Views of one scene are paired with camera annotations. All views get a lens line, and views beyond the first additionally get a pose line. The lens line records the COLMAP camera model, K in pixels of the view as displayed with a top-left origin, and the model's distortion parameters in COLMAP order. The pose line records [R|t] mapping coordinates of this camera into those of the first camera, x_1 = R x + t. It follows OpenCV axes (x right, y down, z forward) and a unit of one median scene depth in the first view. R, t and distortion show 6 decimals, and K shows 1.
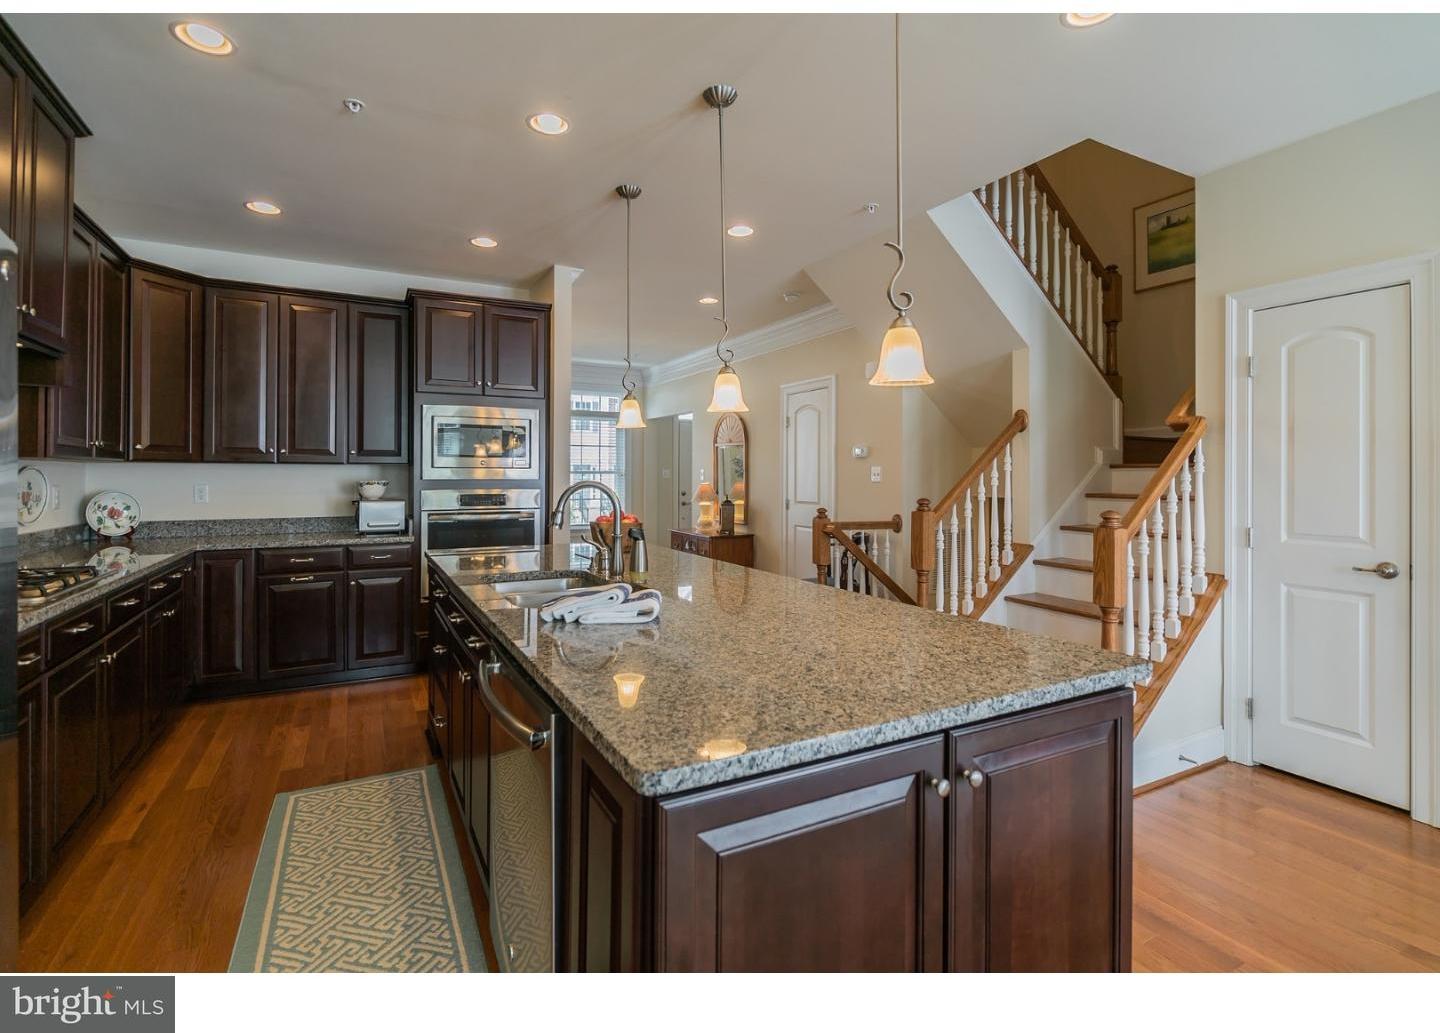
lens RADIAL K [[677.7, 0, 743.5], [0, 677.7, 475.8], [0, 0, 1]] dist [-0.001772, -0.000138]
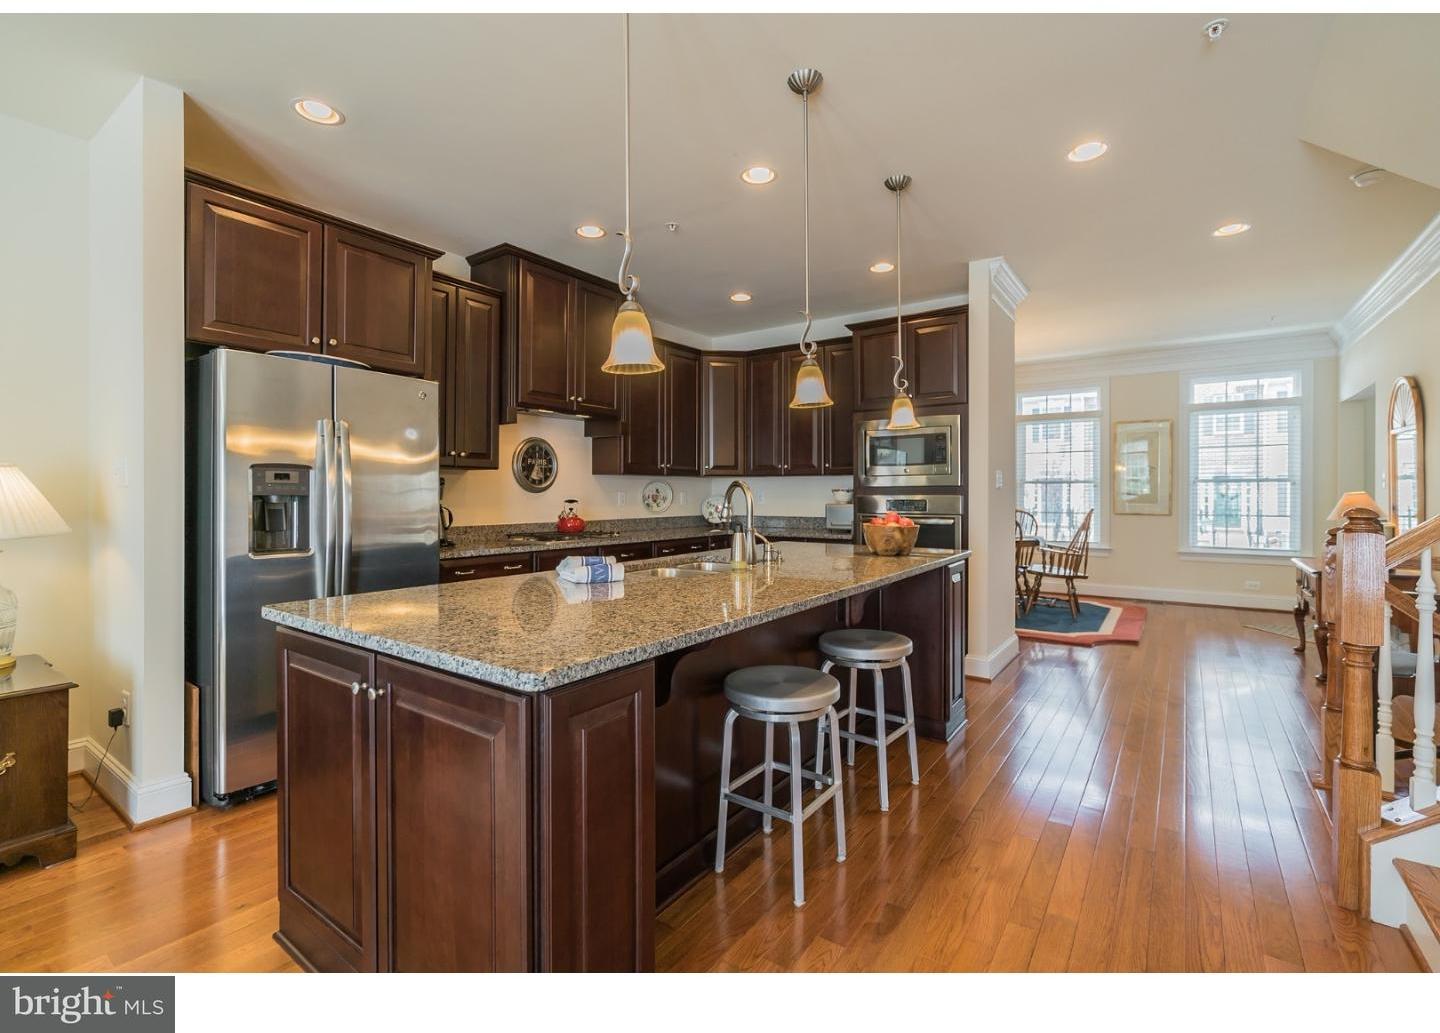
lens RADIAL K [[677.7, 0, 718.3], [0, 677.7, 503.1], [0, 0, 1]] dist [-0.001772, -0.000138]
pose [[0.422706, 0.008269, -0.906229, 0.563290], [0.004780, 0.999924, 0.011353, 0.023038], [0.906254, -0.009131, 0.422635, 0.334993]]
